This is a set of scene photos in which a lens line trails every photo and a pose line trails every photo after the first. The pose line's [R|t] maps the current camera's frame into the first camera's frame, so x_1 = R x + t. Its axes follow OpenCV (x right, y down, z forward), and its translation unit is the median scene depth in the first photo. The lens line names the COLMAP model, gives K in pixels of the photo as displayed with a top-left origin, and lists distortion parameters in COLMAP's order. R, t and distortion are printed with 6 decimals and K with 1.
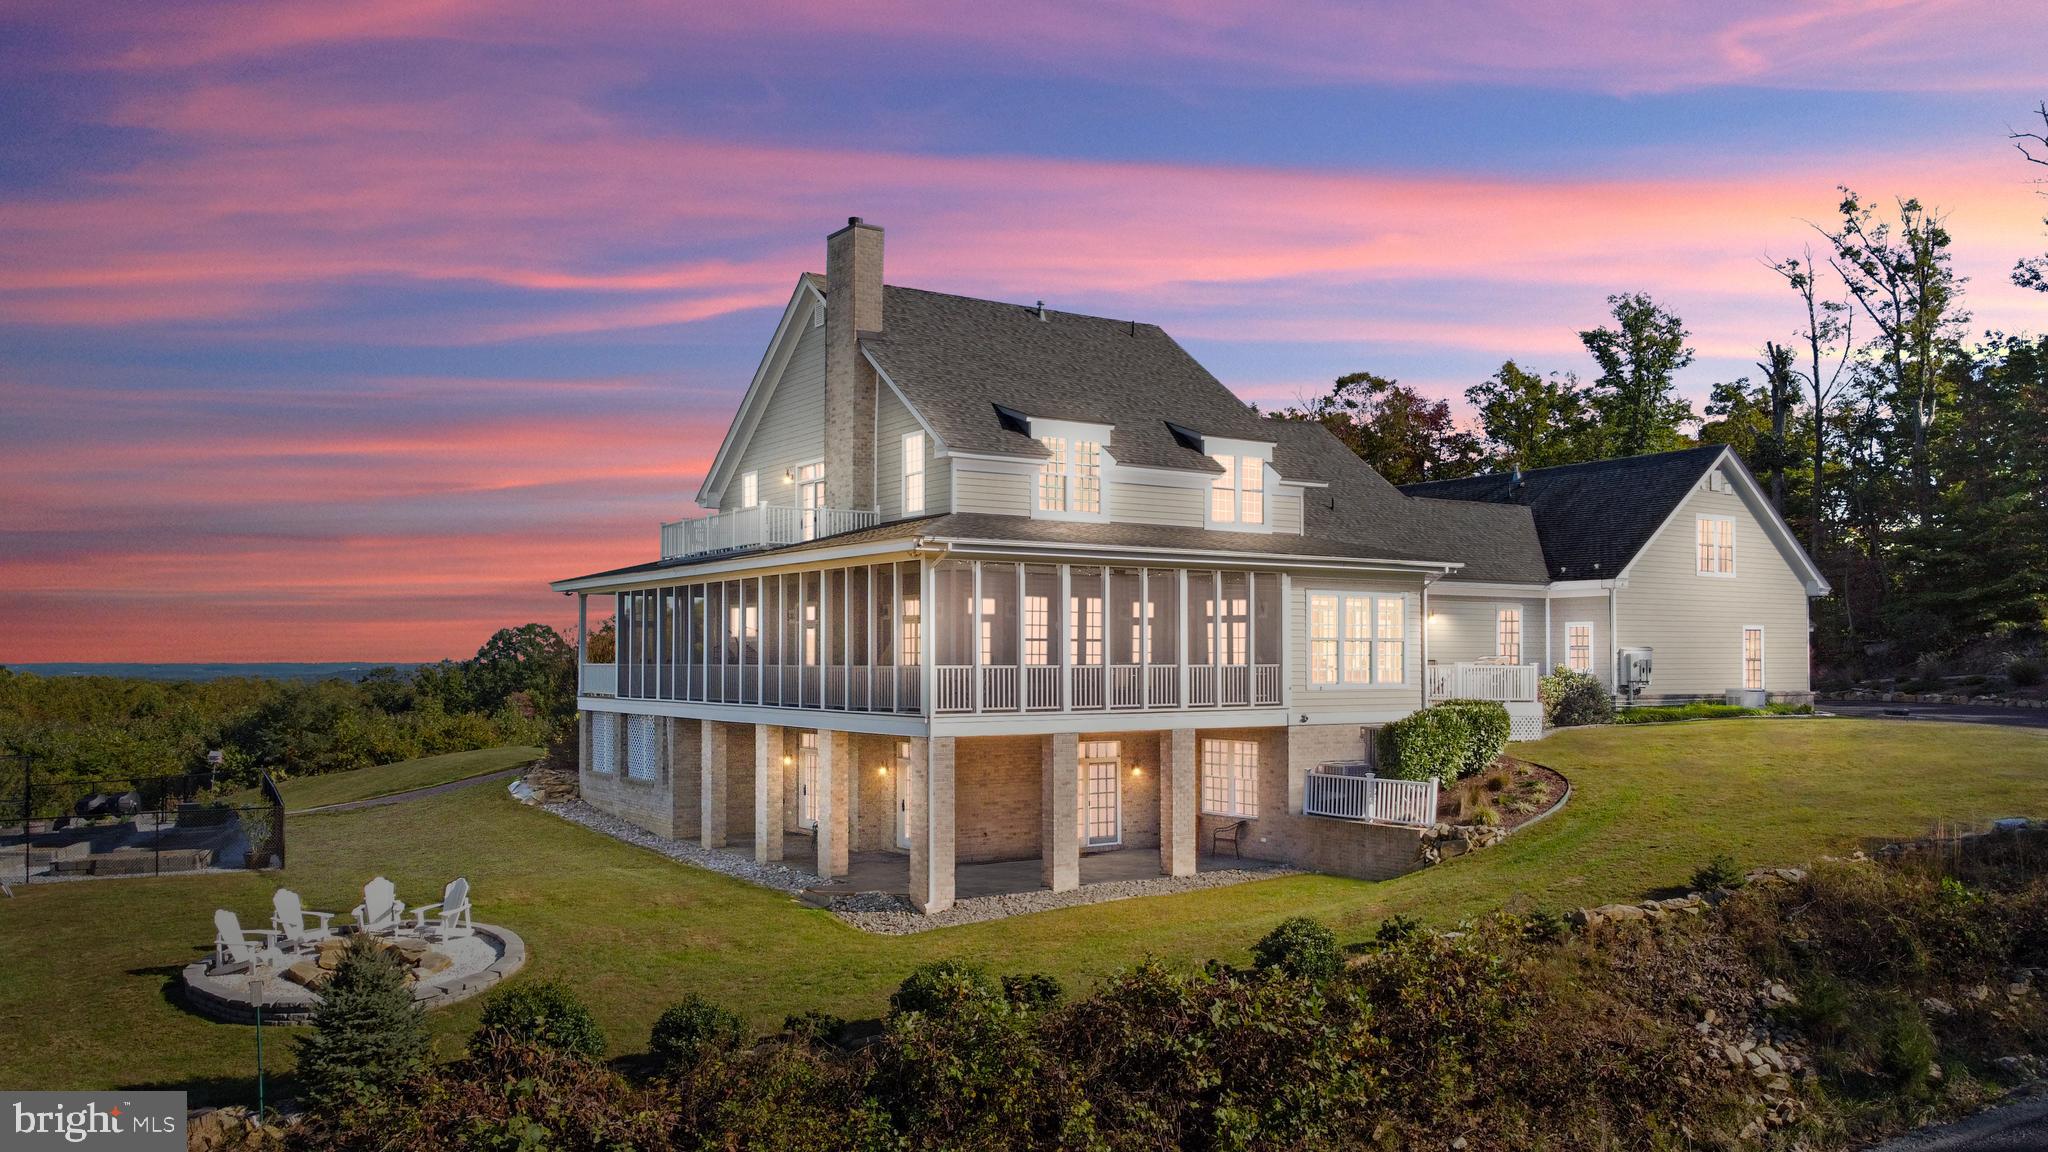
lens RADIAL K [[1563.4, 0, 1018.5], [0, 1563.4, 586.9], [0, 0, 1]] dist [0.003283, 0.004680]
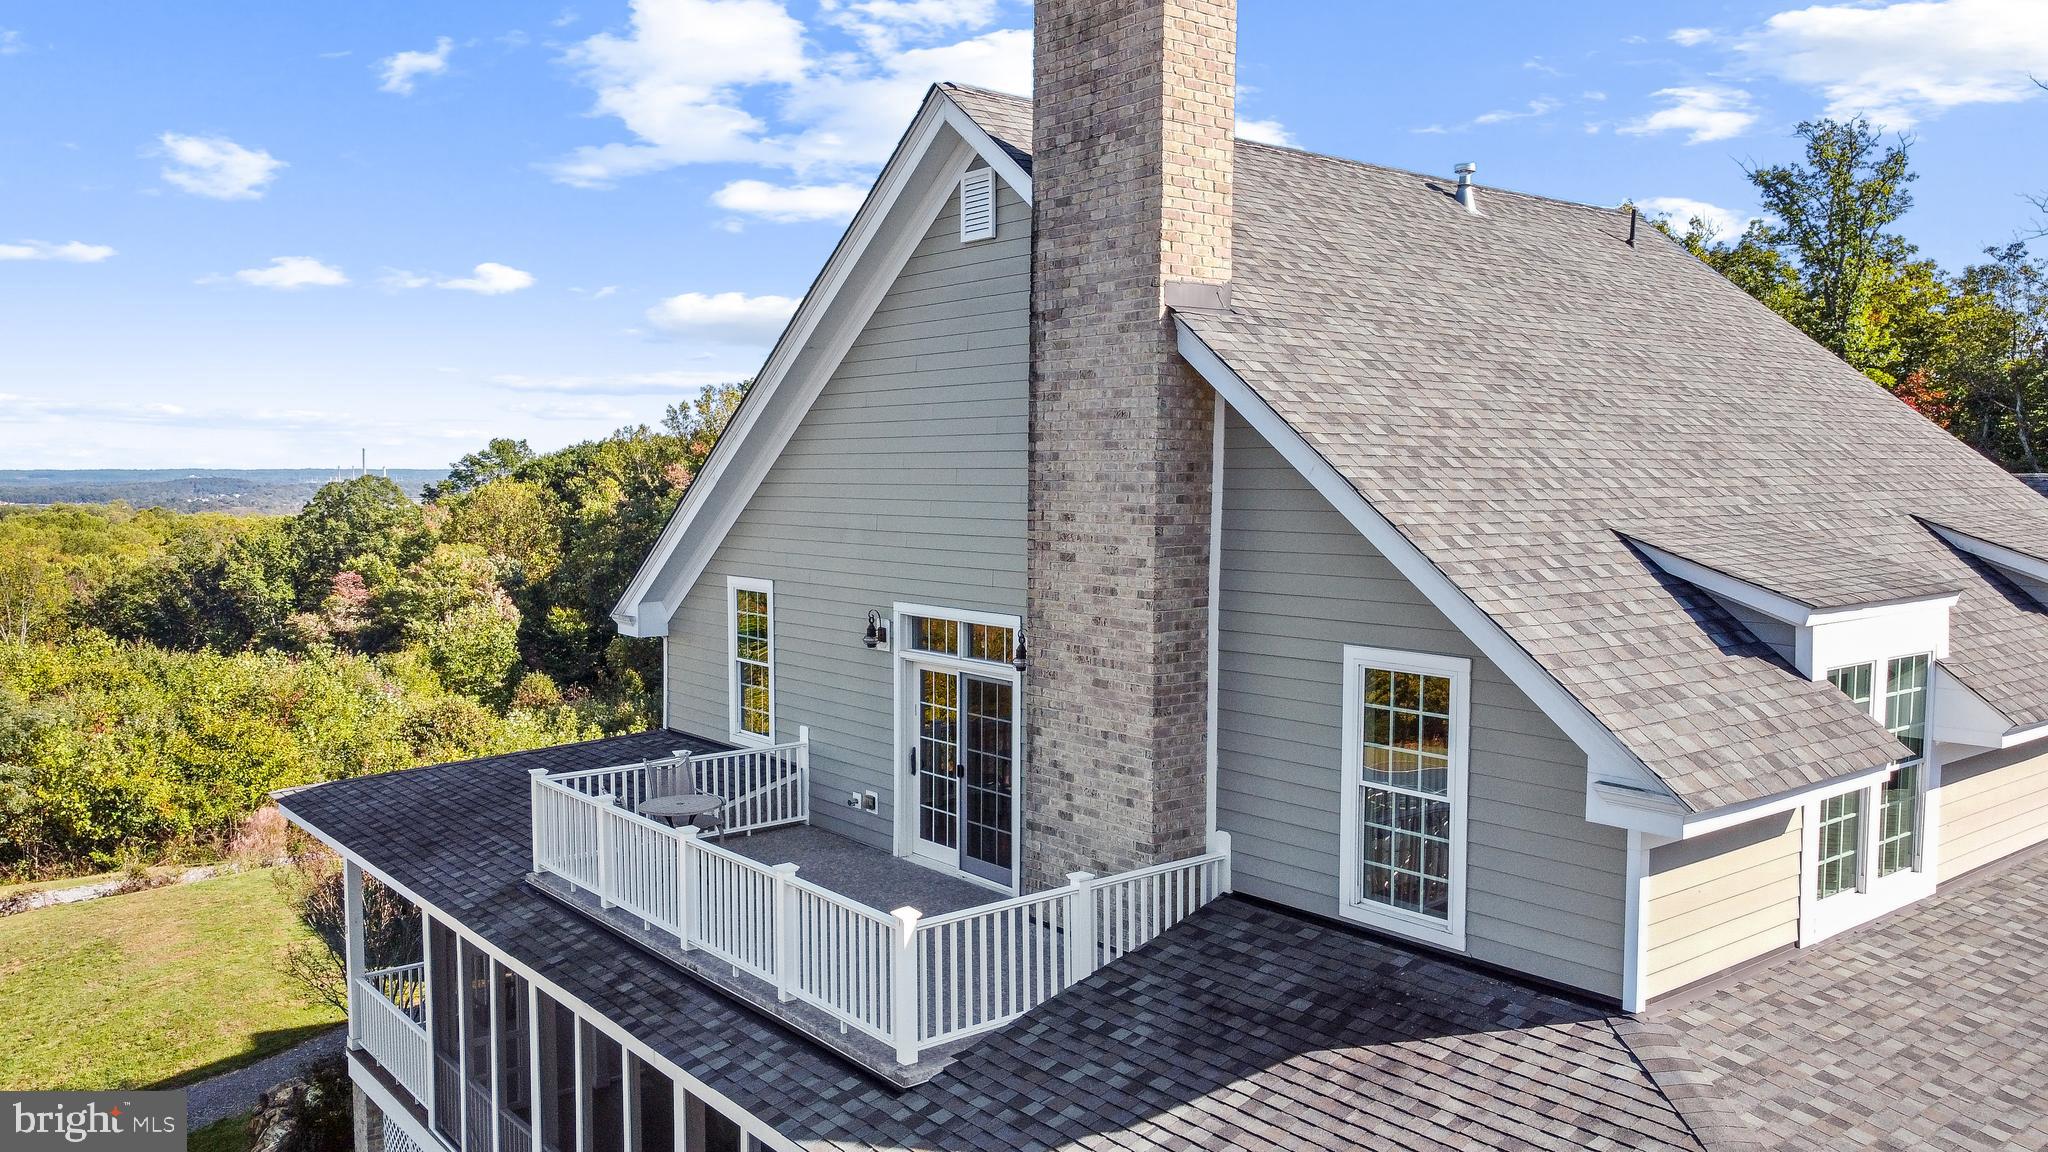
lens RADIAL K [[1563.4, 0, 1018.5], [0, 1563.4, 586.9], [0, 0, 1]] dist [0.003283, 0.004680]
pose [[0.996434, -0.005230, 0.084211, -0.117714], [-0.005024, 0.992627, 0.121103, -0.104744], [-0.084224, -0.121095, 0.989061, 0.508338]]
